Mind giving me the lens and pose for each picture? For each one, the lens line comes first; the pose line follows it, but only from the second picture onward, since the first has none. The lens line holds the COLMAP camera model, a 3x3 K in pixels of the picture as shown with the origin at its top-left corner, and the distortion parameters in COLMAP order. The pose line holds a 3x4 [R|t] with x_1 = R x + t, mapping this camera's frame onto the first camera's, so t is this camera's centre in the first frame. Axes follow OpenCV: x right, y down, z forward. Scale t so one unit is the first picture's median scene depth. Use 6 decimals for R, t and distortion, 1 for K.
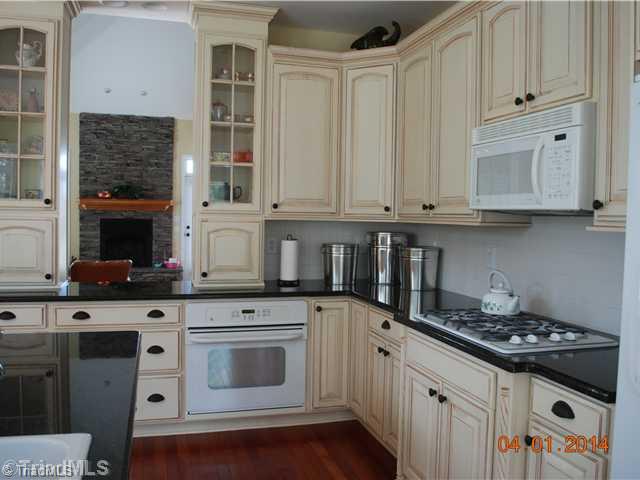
lens RADIAL K [[561.3, 0, 320.0], [0, 561.3, 240.0], [0, 0, 1]] dist [-0.082103, 0.000810]
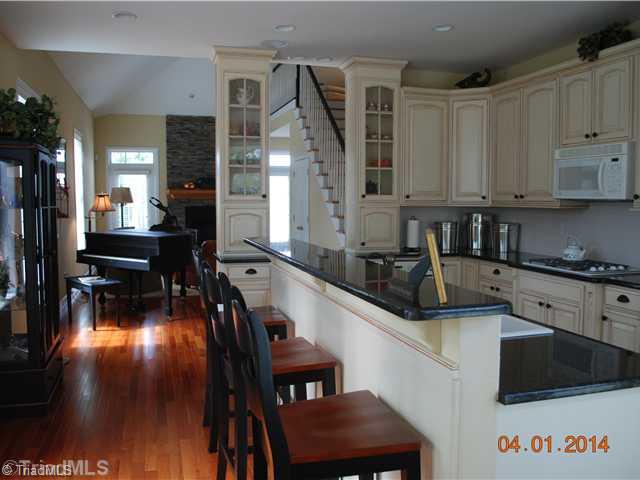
lens RADIAL K [[561.3, 0, 320.0], [0, 561.3, 240.0], [0, 0, 1]] dist [-0.082103, 0.000810]
pose [[0.999859, -0.016672, -0.002167, -0.301853], [0.016729, 0.999429, 0.029365, 0.005939], [0.001676, -0.029398, 0.999566, -0.458922]]
